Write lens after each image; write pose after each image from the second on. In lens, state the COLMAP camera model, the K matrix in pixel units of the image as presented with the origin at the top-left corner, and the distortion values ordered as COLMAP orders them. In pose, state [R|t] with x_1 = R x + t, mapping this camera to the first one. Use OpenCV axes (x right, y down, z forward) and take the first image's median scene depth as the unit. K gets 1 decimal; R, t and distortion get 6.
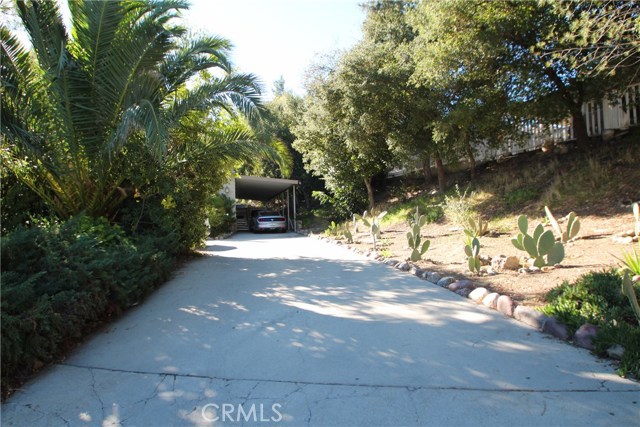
lens RADIAL K [[421.8, 0, 320.0], [0, 421.8, 213.5], [0, 0, 1]] dist [0.001879, 0.000388]
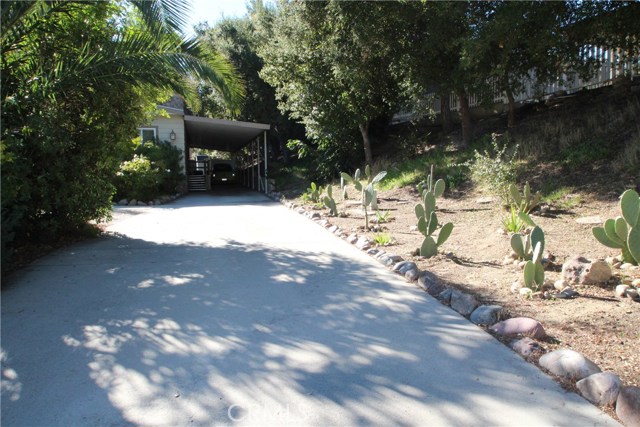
lens RADIAL K [[487.9, 0, 320.1], [0, 487.9, 222.3], [0, 0, 1]] dist [-0.042062, 0.011282]
pose [[0.999709, 0.018534, 0.015458, 0.032772], [-0.020128, 0.993689, 0.110347, -0.006381], [-0.013315, -0.110626, 0.993773, 0.173244]]
